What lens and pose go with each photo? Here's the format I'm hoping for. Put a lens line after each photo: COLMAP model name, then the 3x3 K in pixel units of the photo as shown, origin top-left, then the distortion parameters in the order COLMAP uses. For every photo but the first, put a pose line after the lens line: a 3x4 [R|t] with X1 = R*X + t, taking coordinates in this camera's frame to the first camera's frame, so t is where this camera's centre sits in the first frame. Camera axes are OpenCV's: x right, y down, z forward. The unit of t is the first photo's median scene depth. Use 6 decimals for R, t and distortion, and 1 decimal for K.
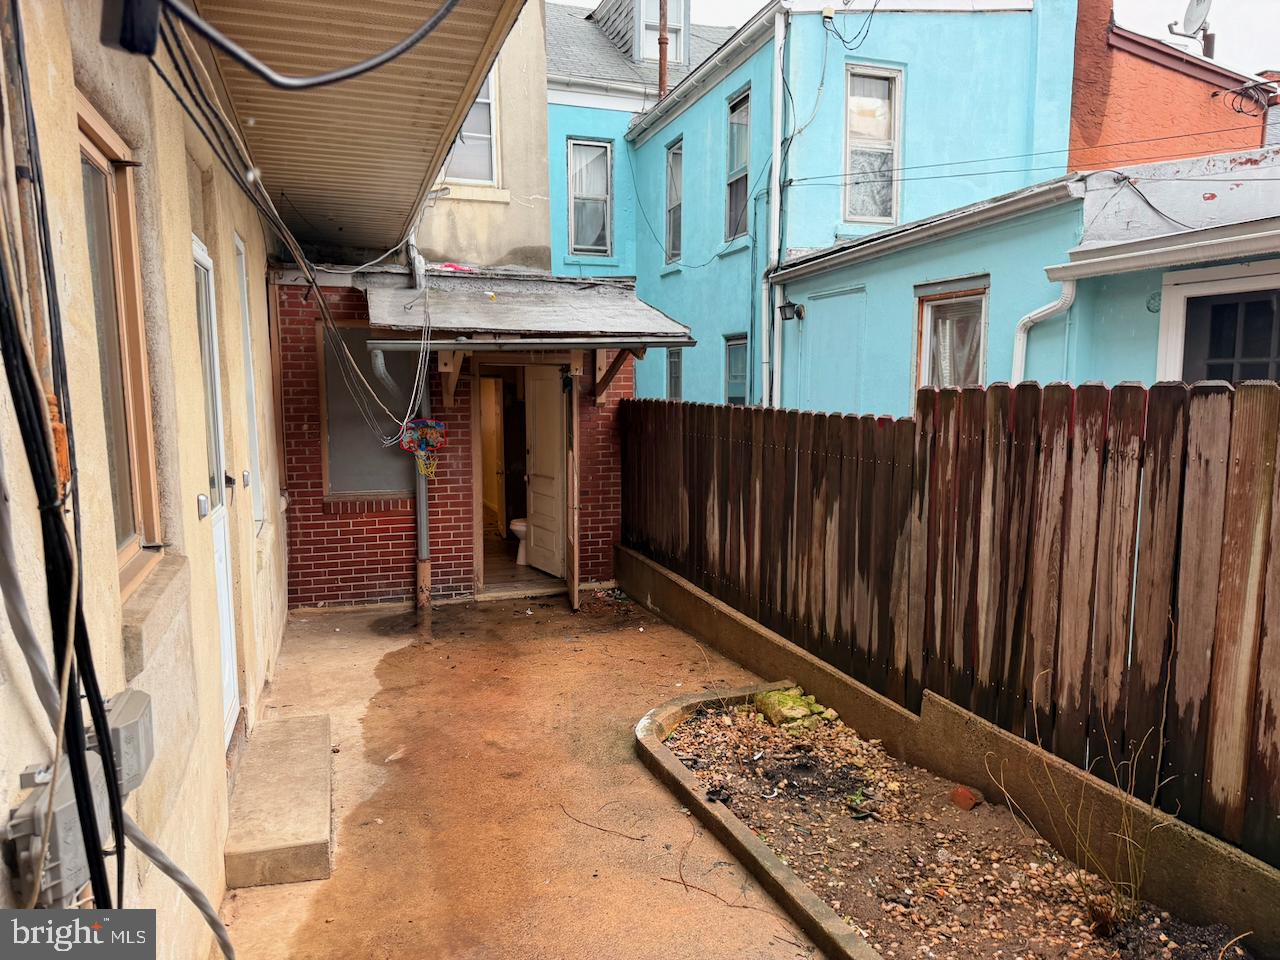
lens RADIAL K [[879.3, 0, 638.6], [0, 879.3, 486.5], [0, 0, 1]] dist [0.020670, -0.023326]
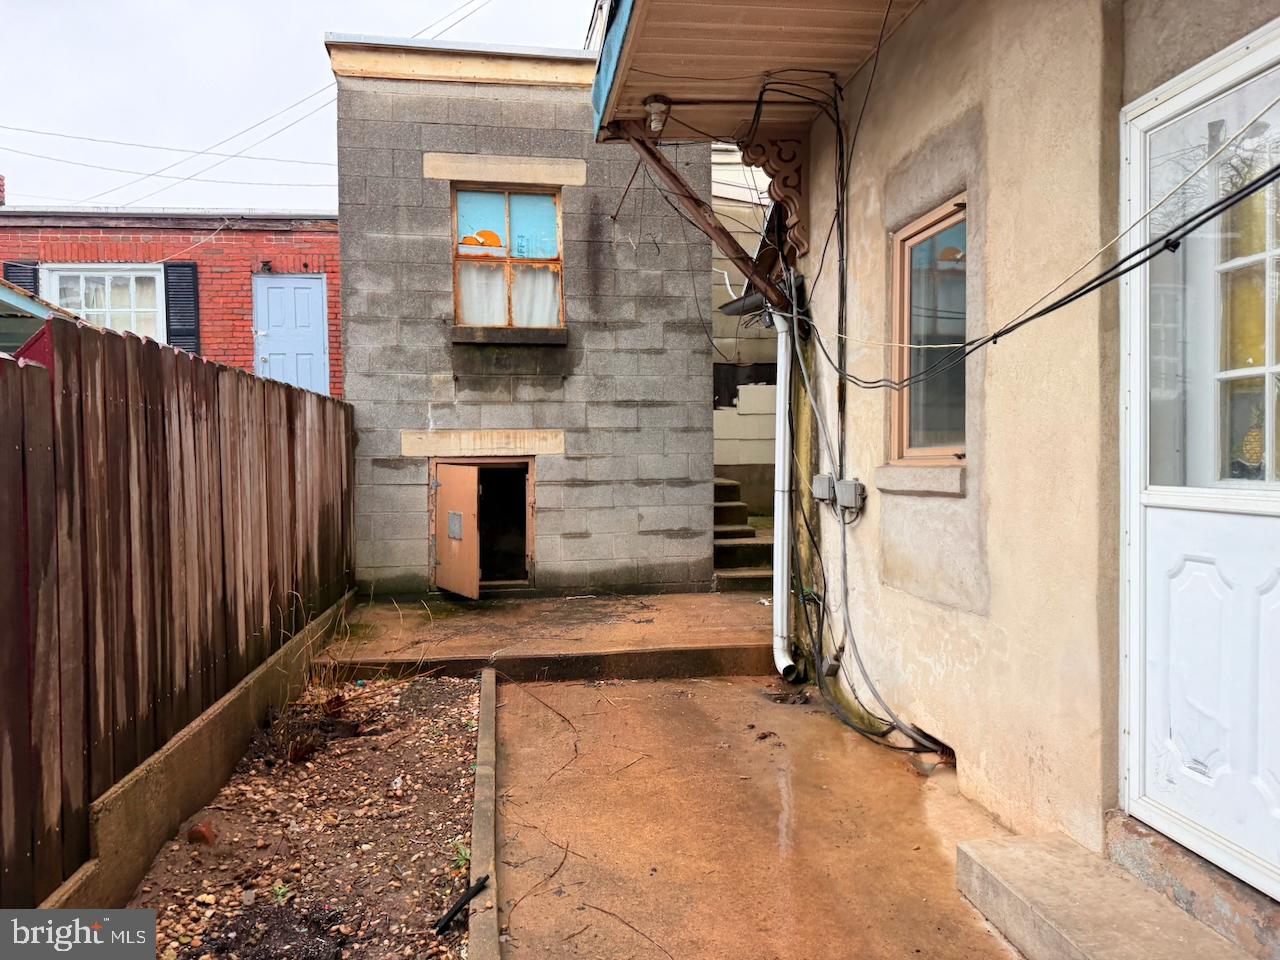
lens RADIAL K [[879.3, 0, 638.5], [0, 879.3, 478.8], [0, 0, 1]] dist [0.020670, -0.023326]
pose [[-0.978155, 0.004180, 0.207837, -0.191690], [0.034416, 0.989257, 0.142081, -0.076326], [-0.205010, 0.146130, -0.967790, 1.561076]]
